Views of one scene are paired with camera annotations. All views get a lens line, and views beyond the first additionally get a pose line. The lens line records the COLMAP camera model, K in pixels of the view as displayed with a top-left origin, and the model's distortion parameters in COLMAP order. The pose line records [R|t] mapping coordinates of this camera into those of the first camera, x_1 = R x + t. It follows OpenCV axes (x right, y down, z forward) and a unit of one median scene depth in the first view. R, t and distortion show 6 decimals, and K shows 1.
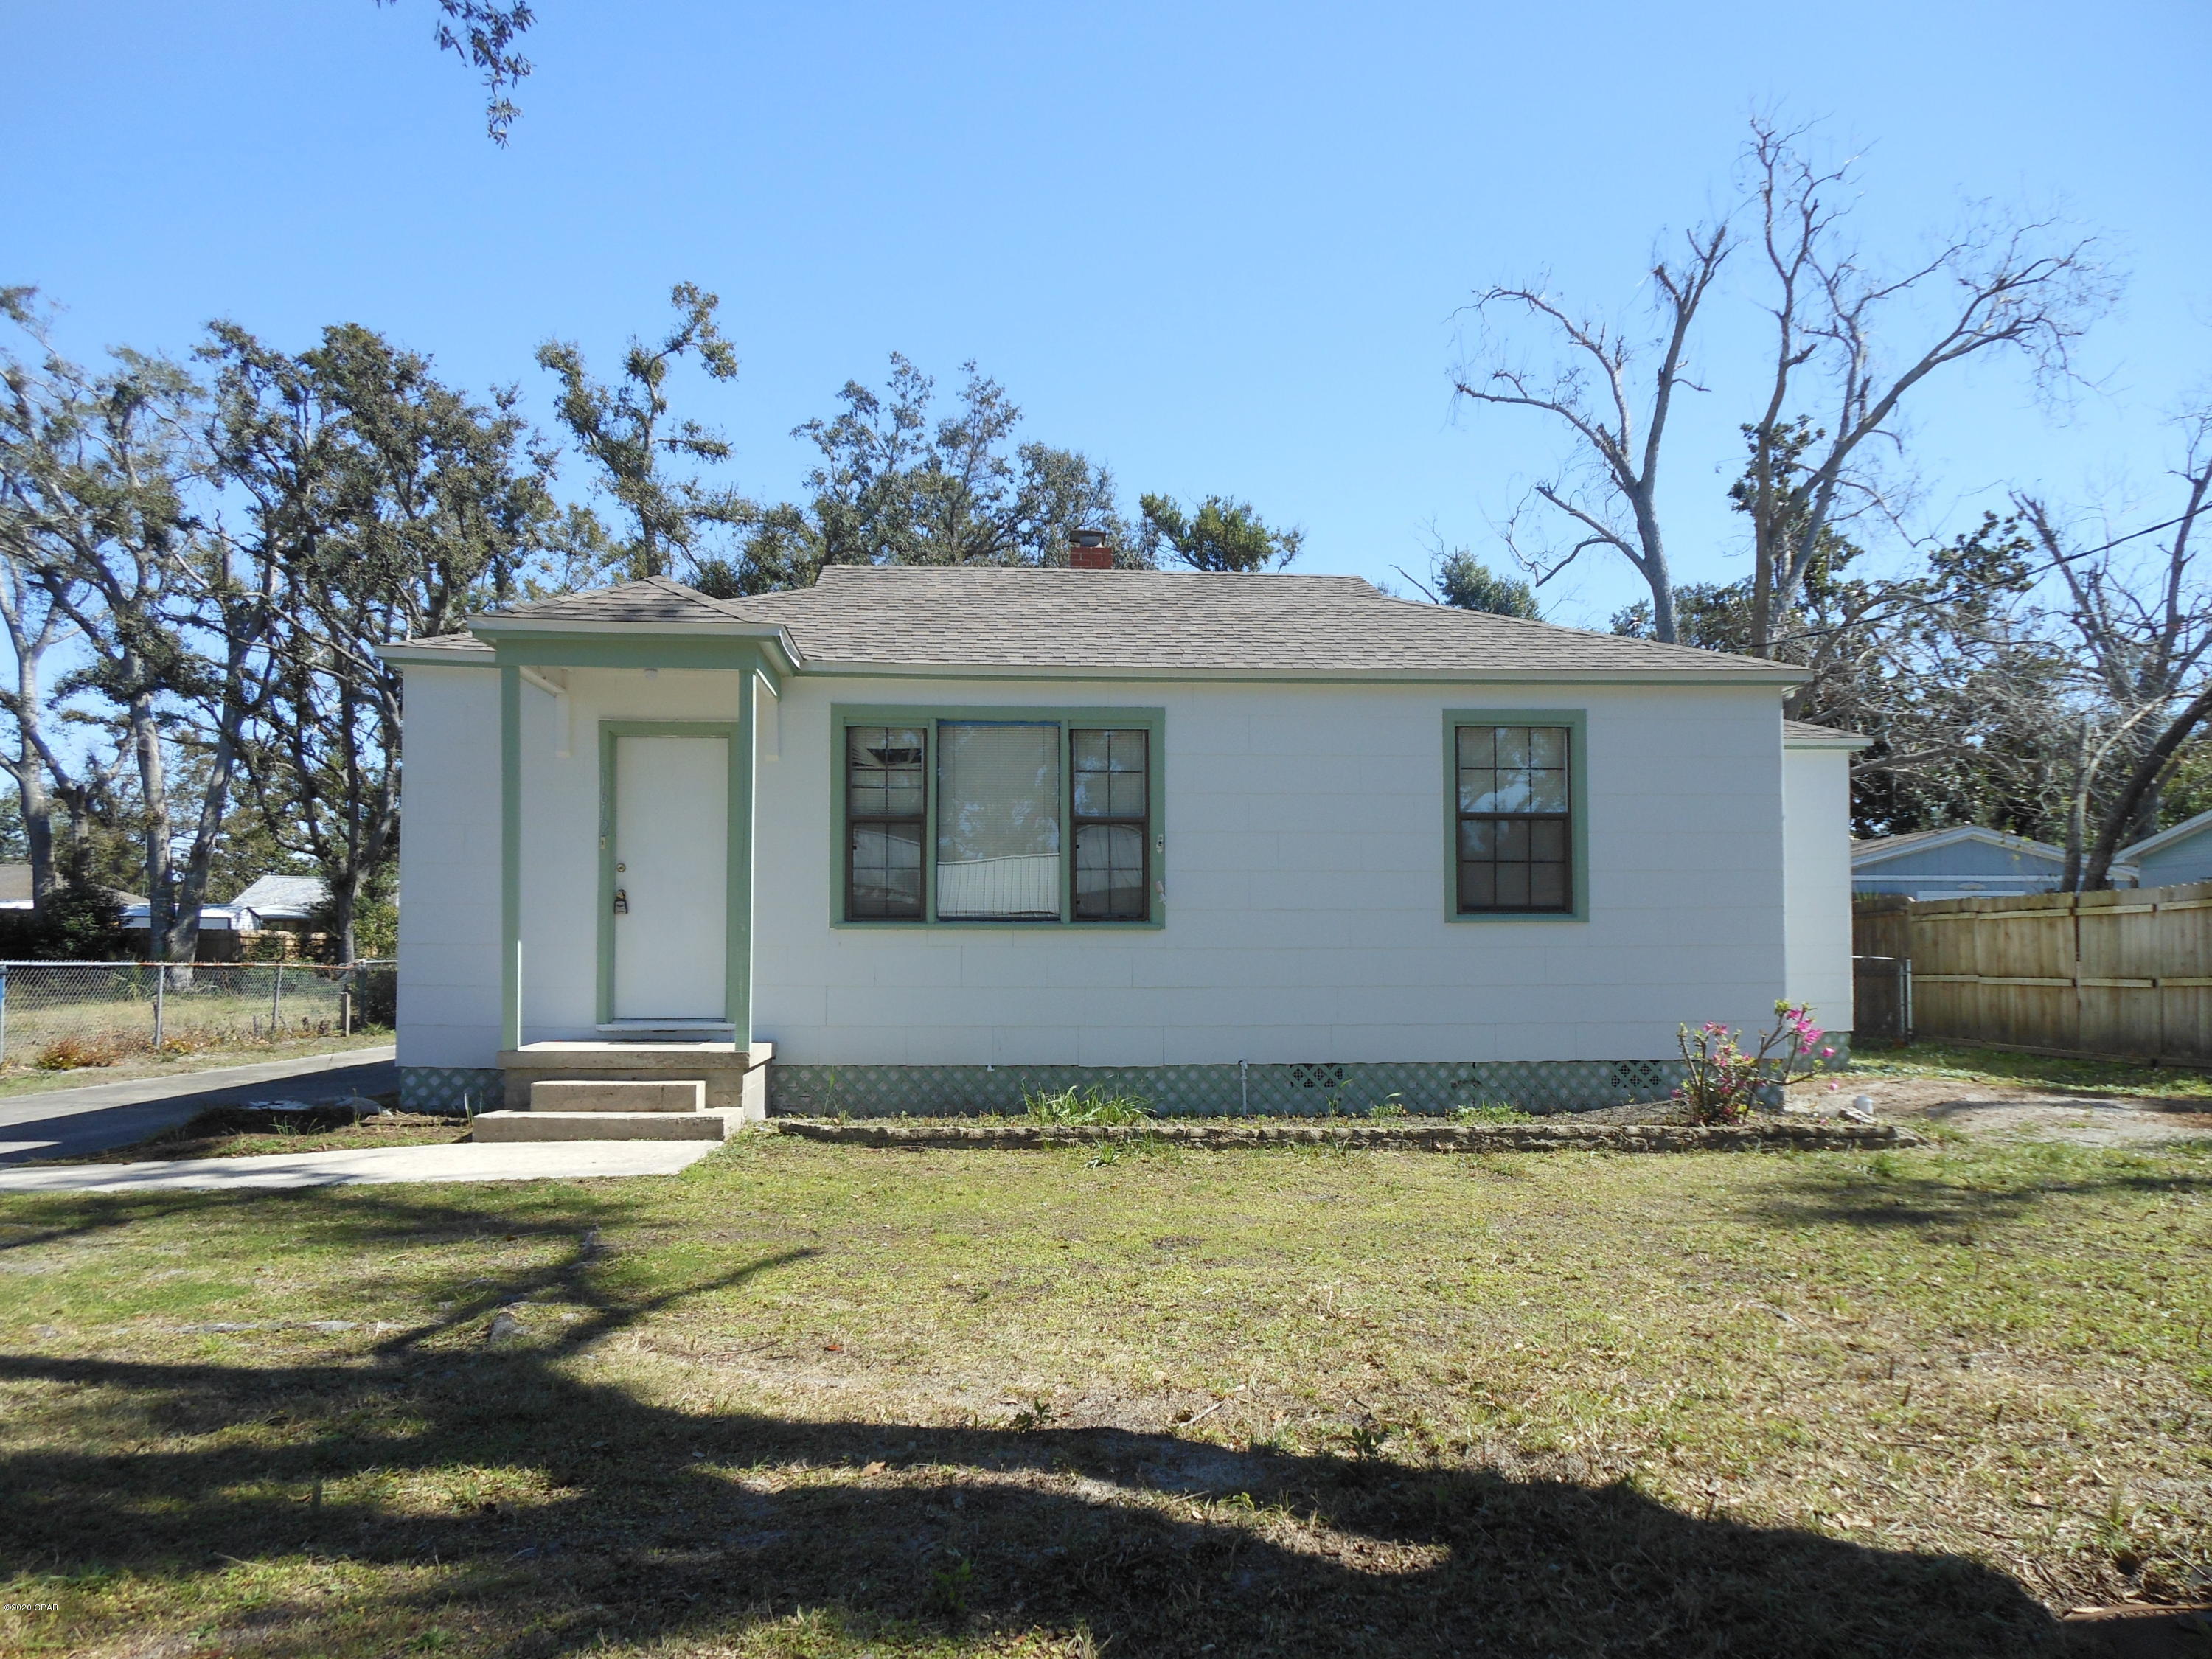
lens RADIAL K [[1652.7, 0, 1110.5], [0, 1652.7, 835.1], [0, 0, 1]] dist [0.036764, 0.001587]
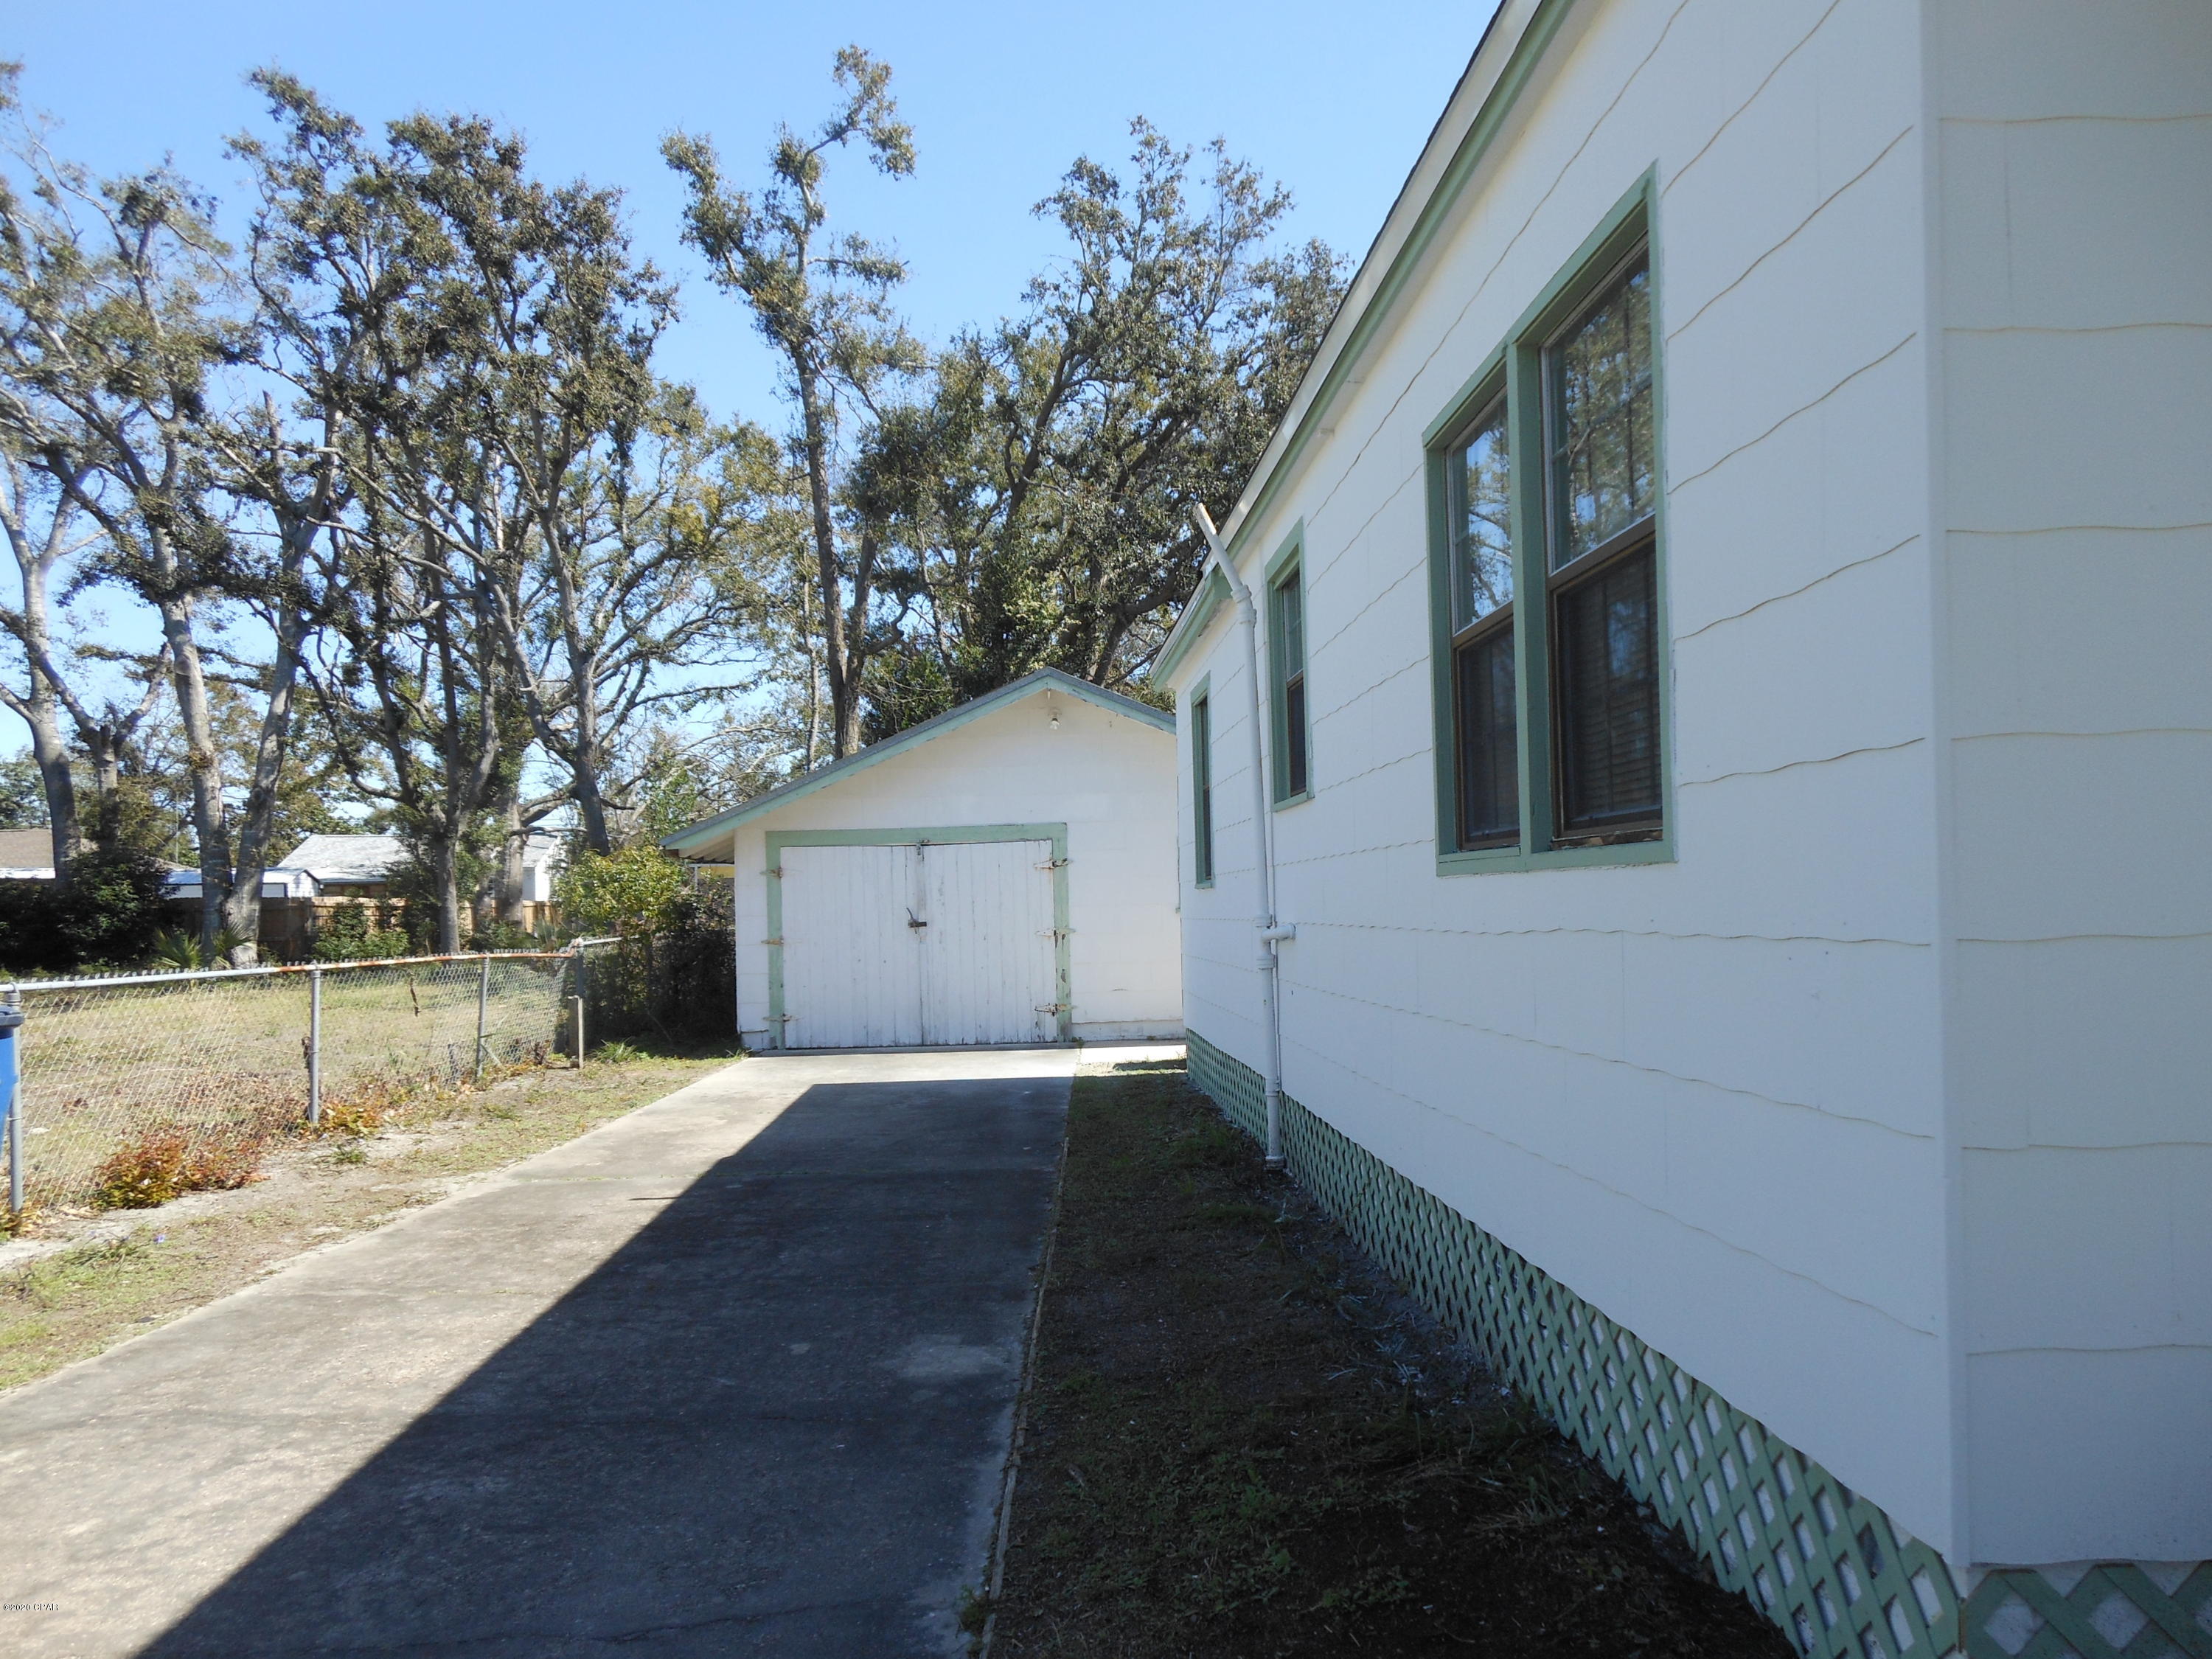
lens RADIAL K [[1652.7, 0, 1101.1], [0, 1652.7, 829.7], [0, 0, 1]] dist [0.036764, 0.001587]
pose [[0.999576, -0.027147, -0.010566, -0.136997], [0.027447, 0.999193, 0.029320, 0.011729], [0.009762, -0.029598, 0.999514, 0.210221]]
